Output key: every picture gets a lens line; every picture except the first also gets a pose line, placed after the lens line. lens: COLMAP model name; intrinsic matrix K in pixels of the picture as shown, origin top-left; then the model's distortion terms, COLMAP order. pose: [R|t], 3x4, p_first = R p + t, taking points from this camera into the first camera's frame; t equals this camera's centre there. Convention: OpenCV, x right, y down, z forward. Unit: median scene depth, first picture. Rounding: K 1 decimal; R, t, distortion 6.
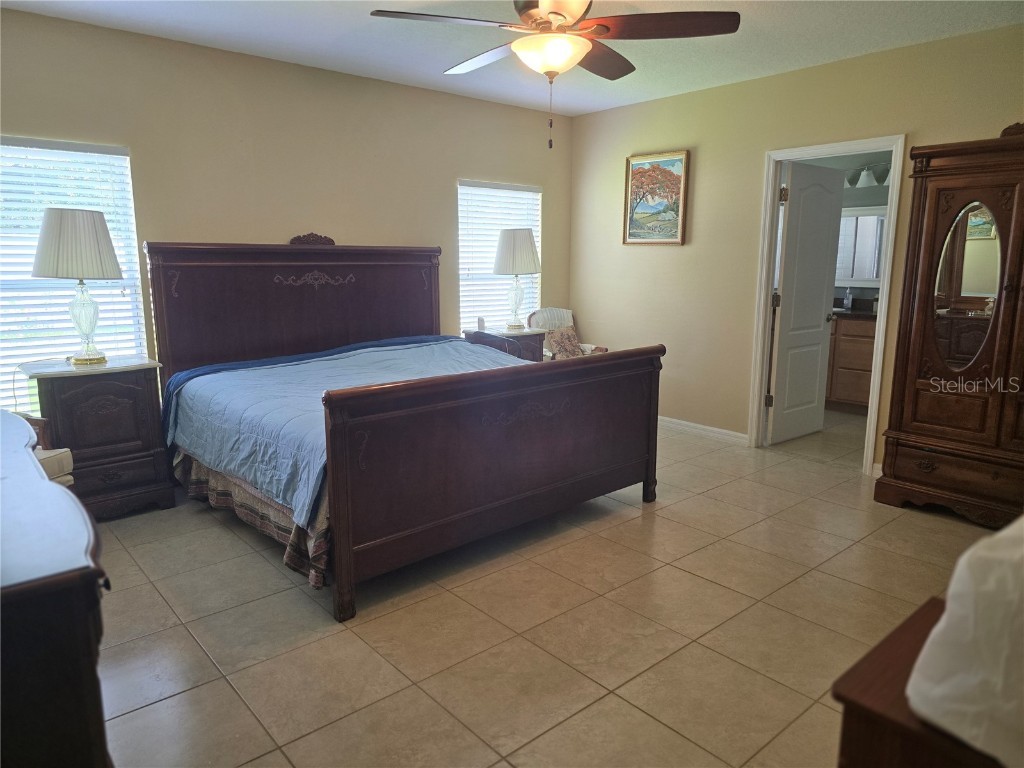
lens RADIAL K [[722.1, 0, 513.1], [0, 722.1, 388.4], [0, 0, 1]] dist [0.062597, -0.062303]
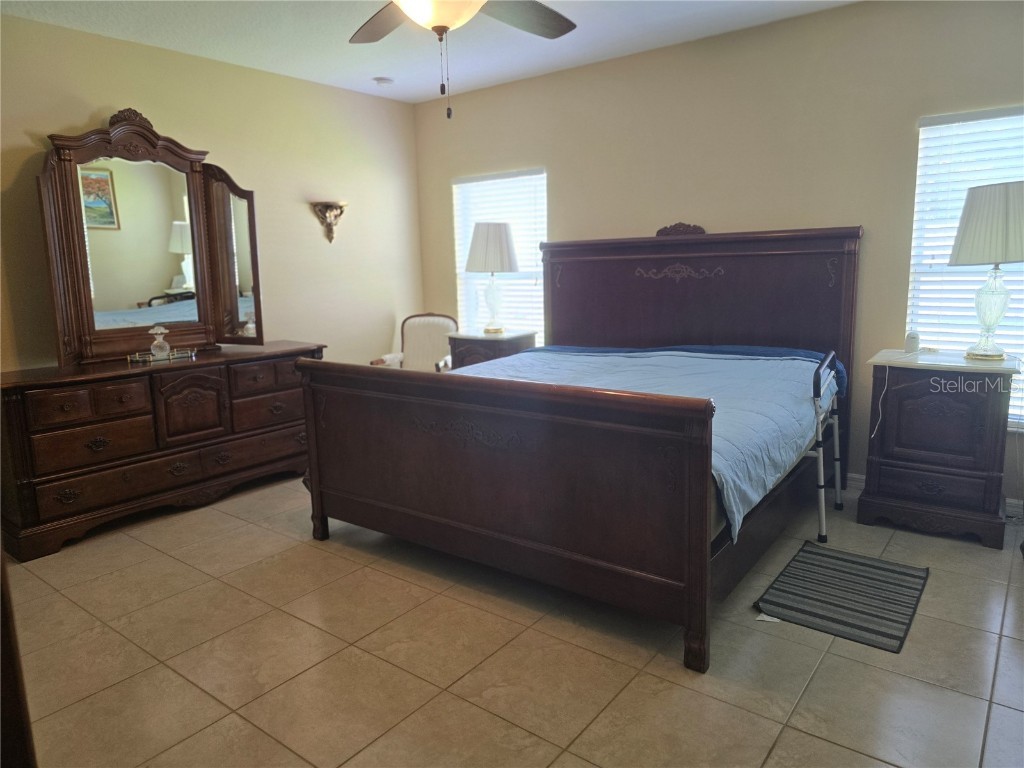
lens RADIAL K [[722.1, 0, 513.1], [0, 722.1, 388.4], [0, 0, 1]] dist [0.062597, -0.062303]
pose [[0.143871, 0.167936, -0.975243, 0.937080], [-0.148411, 0.978011, 0.146519, -0.166873], [0.978405, 0.123657, 0.165631, 0.999347]]
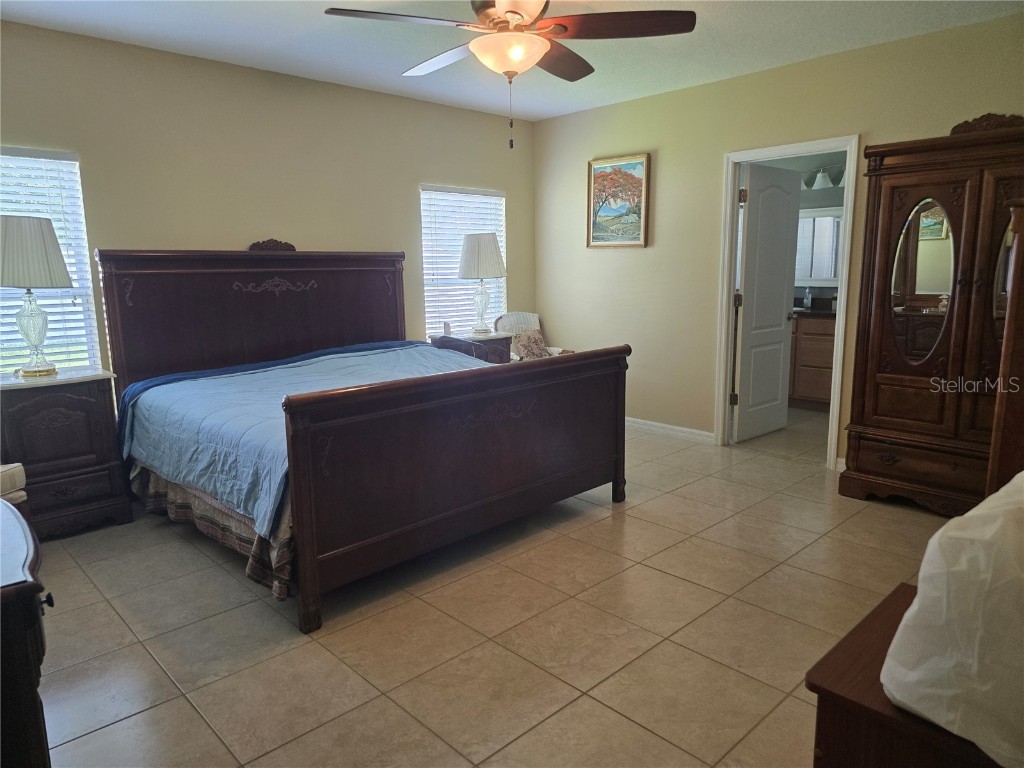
lens RADIAL K [[722.1, 0, 513.1], [0, 722.1, 388.4], [0, 0, 1]] dist [0.062597, -0.062303]
pose [[0.998782, -0.023082, 0.043598, 0.002475], [0.023431, 0.999697, -0.007517, 0.004647], [-0.043411, 0.008530, 0.999021, 0.008215]]
